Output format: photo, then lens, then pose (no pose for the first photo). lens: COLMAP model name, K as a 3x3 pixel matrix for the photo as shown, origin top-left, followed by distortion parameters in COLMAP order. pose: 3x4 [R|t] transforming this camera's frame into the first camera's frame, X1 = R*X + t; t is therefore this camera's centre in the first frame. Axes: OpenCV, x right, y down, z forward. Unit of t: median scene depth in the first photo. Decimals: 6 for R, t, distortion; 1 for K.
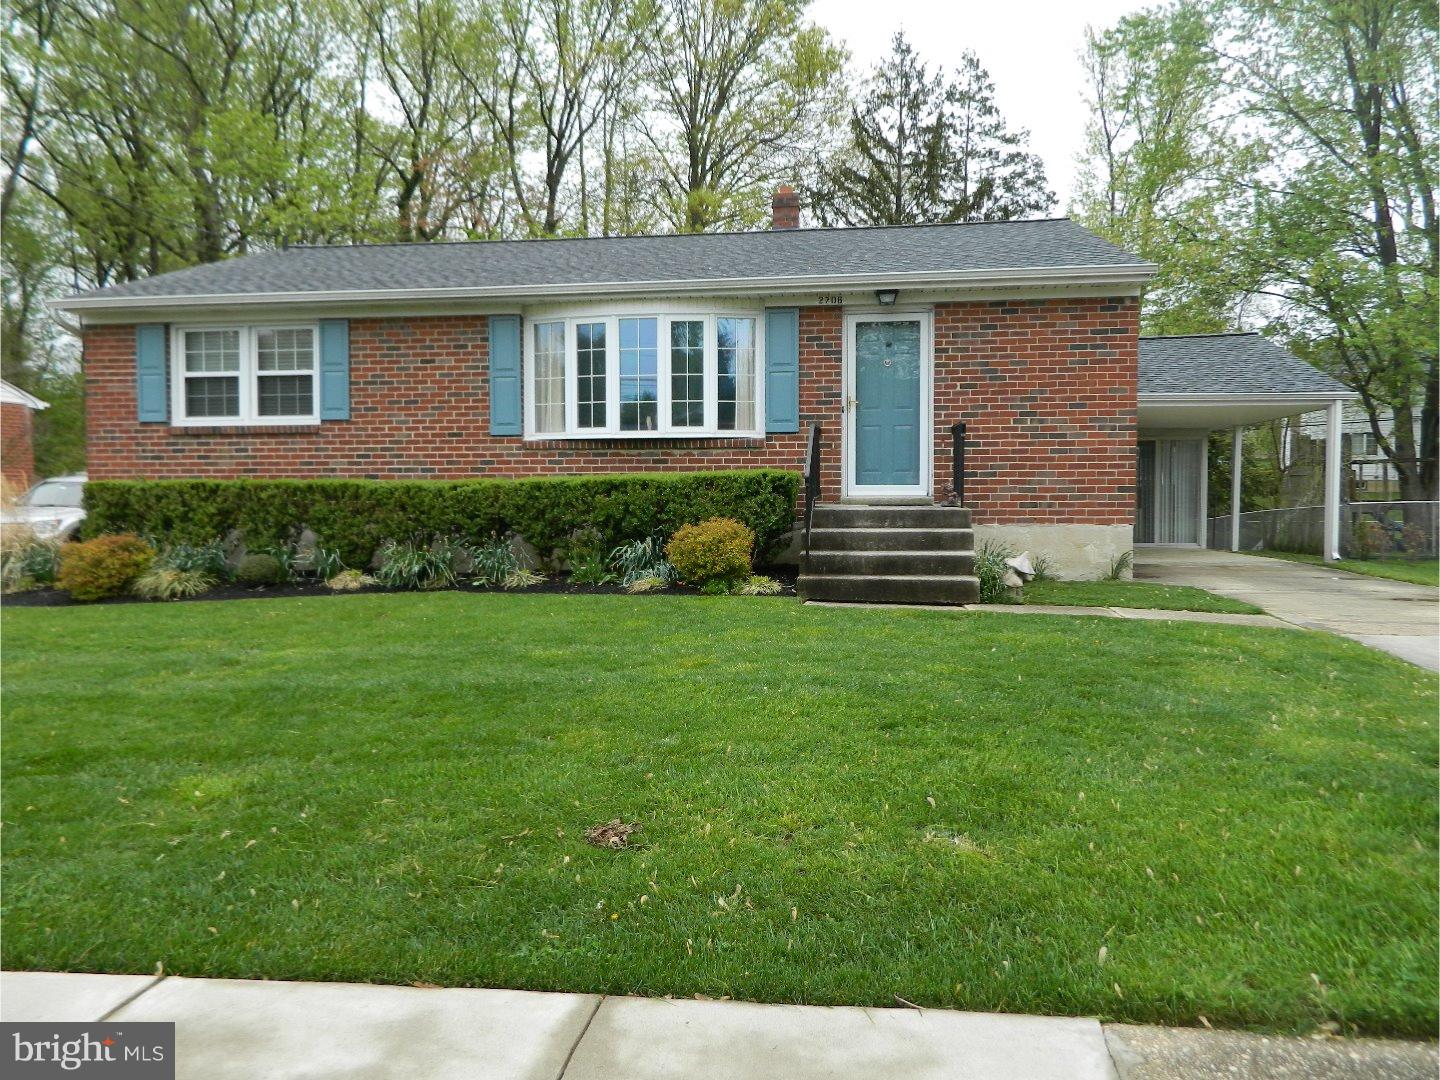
lens RADIAL K [[1040.7, 0, 720.0], [0, 1040.7, 540.0], [0, 0, 1]] dist [0.009738, 0.001477]
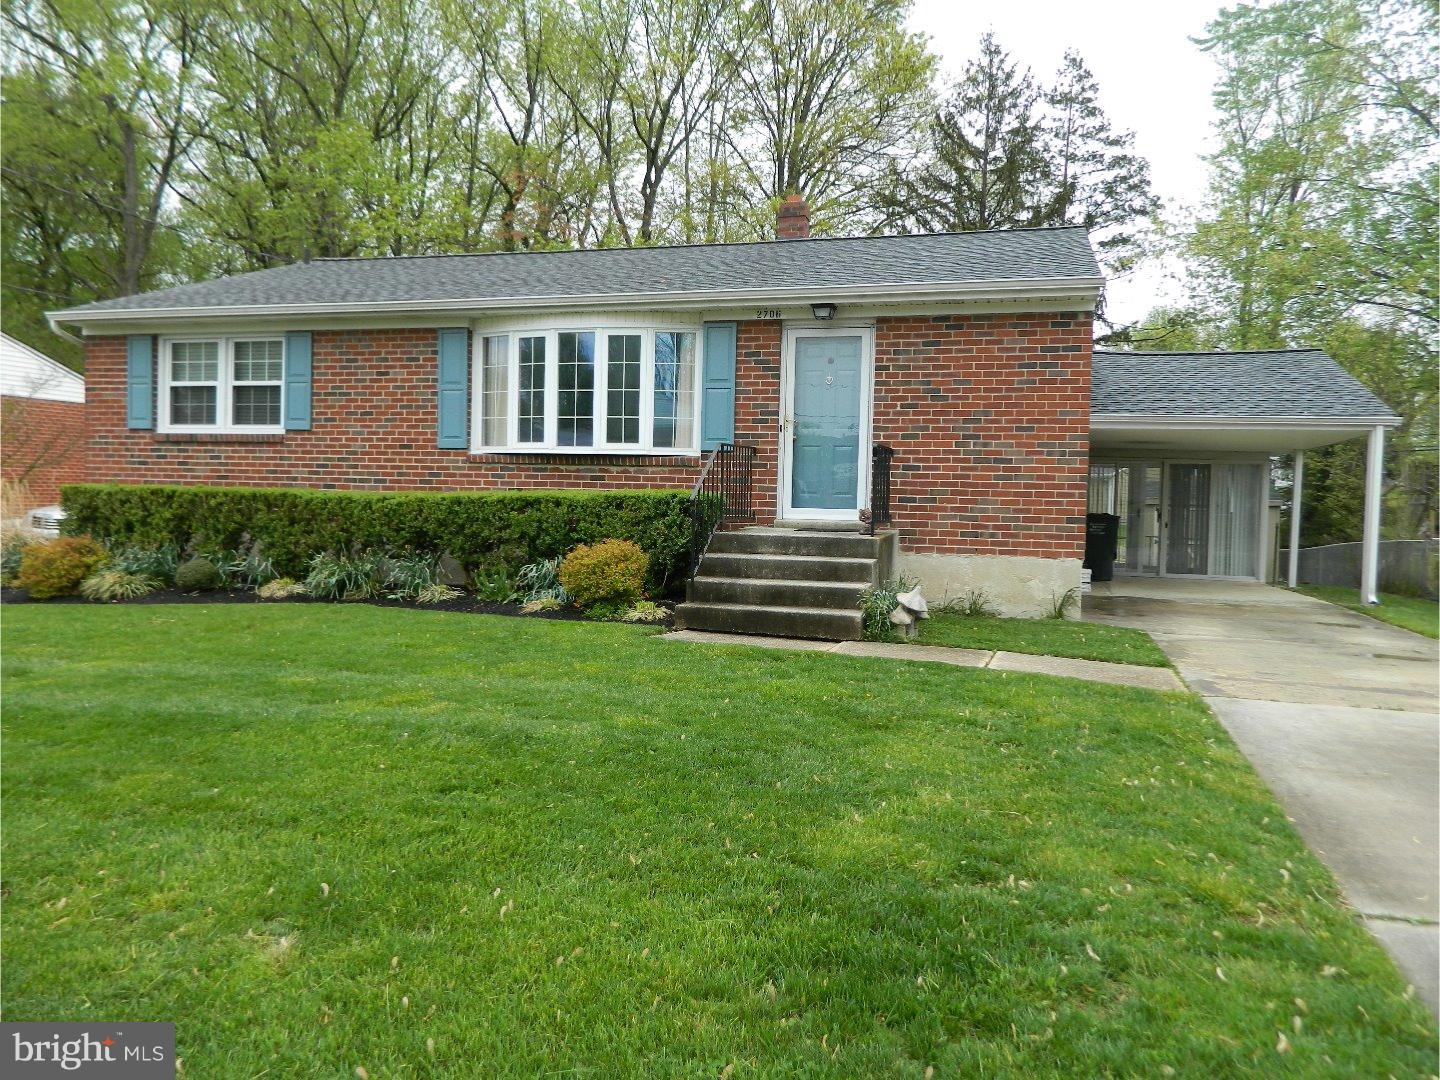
lens RADIAL K [[1040.7, 0, 720.0], [0, 1040.7, 540.0], [0, 0, 1]] dist [0.009738, 0.001477]
pose [[0.990871, 0.030554, -0.131307, 0.188832], [-0.031551, 0.999487, -0.005514, -0.015605], [0.131071, 0.009606, 0.991326, 0.045026]]
